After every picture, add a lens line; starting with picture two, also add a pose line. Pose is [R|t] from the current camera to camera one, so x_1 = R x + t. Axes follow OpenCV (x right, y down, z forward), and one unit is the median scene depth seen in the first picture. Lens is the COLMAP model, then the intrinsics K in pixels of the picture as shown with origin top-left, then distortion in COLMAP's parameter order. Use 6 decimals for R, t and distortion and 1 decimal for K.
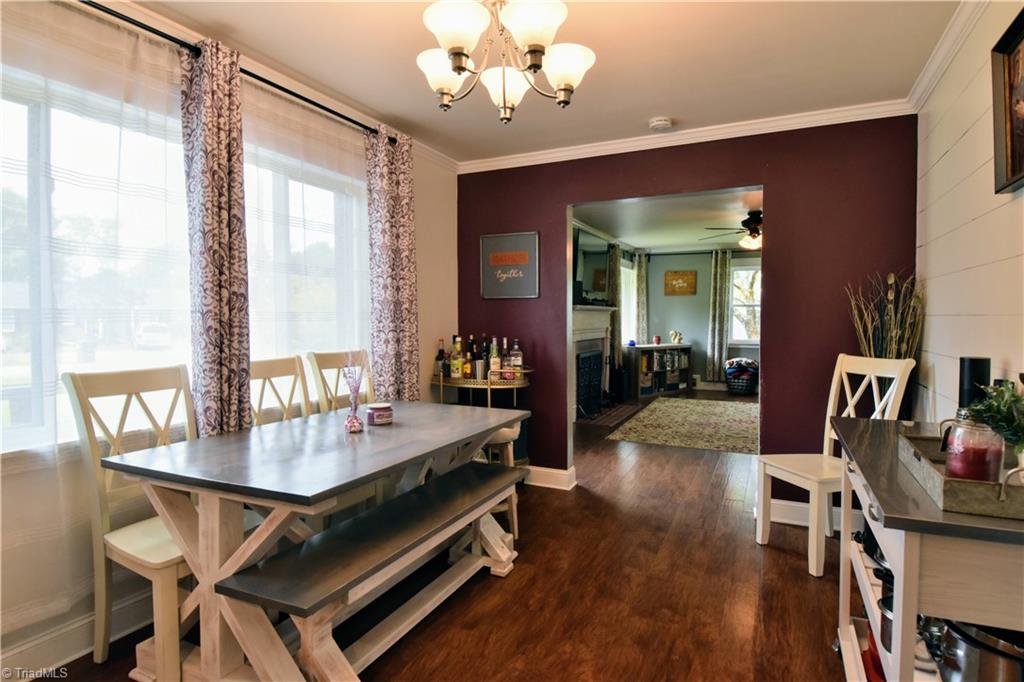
lens RADIAL K [[551.8, 0, 513.5], [0, 551.8, 338.1], [0, 0, 1]] dist [0.057317, -0.065682]
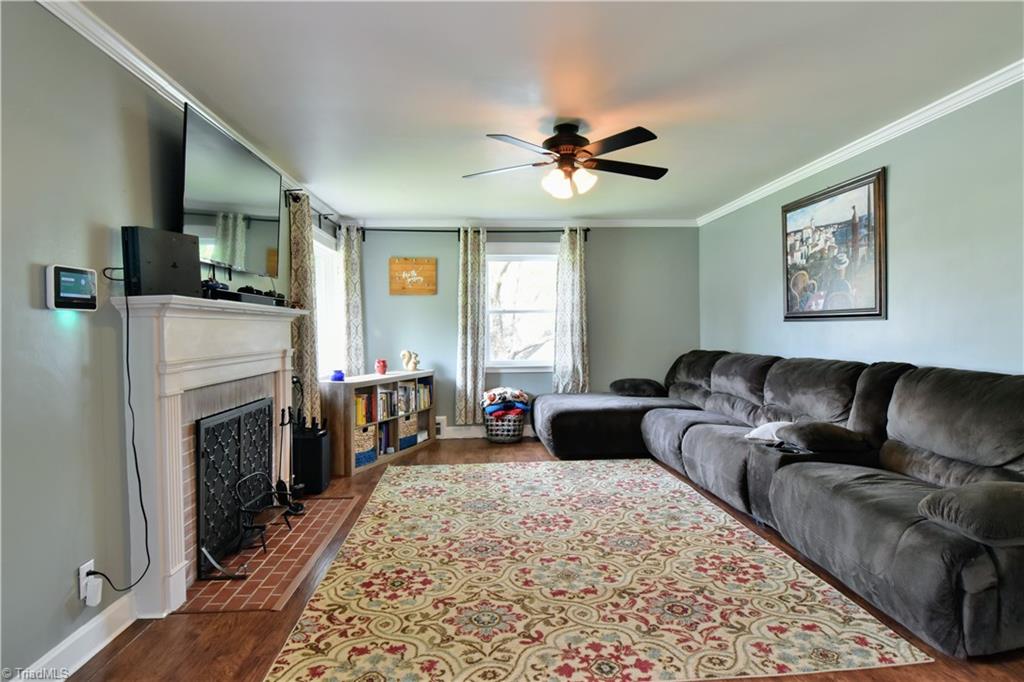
lens RADIAL K [[551.8, 0, 513.5], [0, 551.8, 338.1], [0, 0, 1]] dist [0.057317, -0.065682]
pose [[0.872989, -0.016759, 0.487451, 0.091880], [0.028512, 0.999454, -0.016700, -0.013524], [-0.486905, 0.028477, 0.872991, 0.403670]]
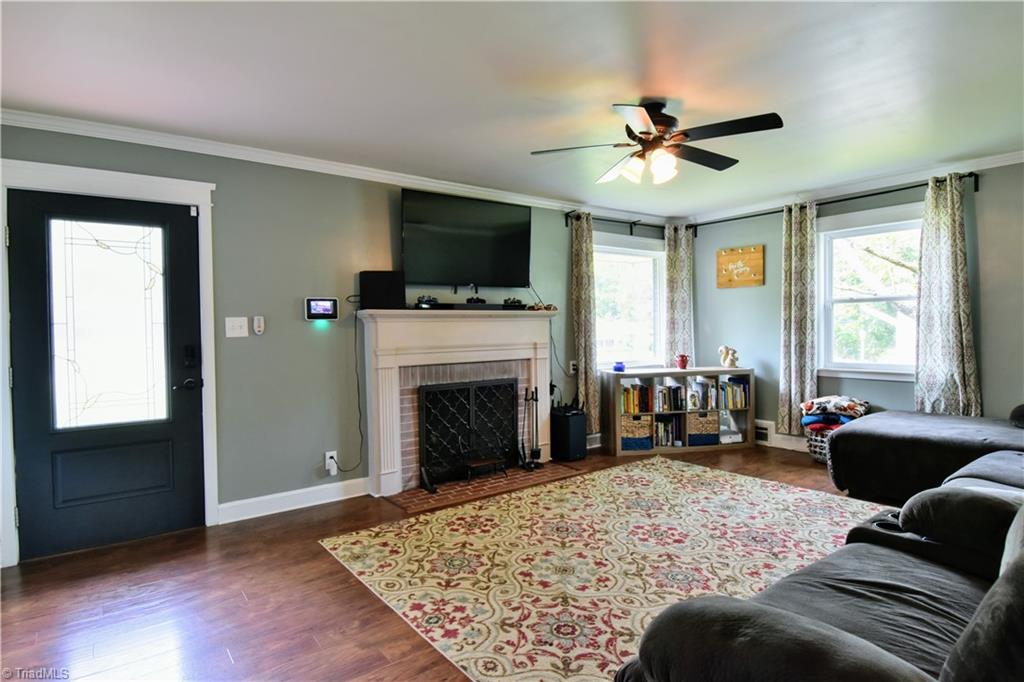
lens RADIAL K [[551.8, 0, 513.5], [0, 551.8, 338.1], [0, 0, 1]] dist [0.057317, -0.065682]
pose [[0.887408, -0.005349, -0.460954, 0.381321], [-0.001528, 0.999893, -0.014545, -0.013094], [0.460982, 0.013611, 0.887305, 0.367991]]
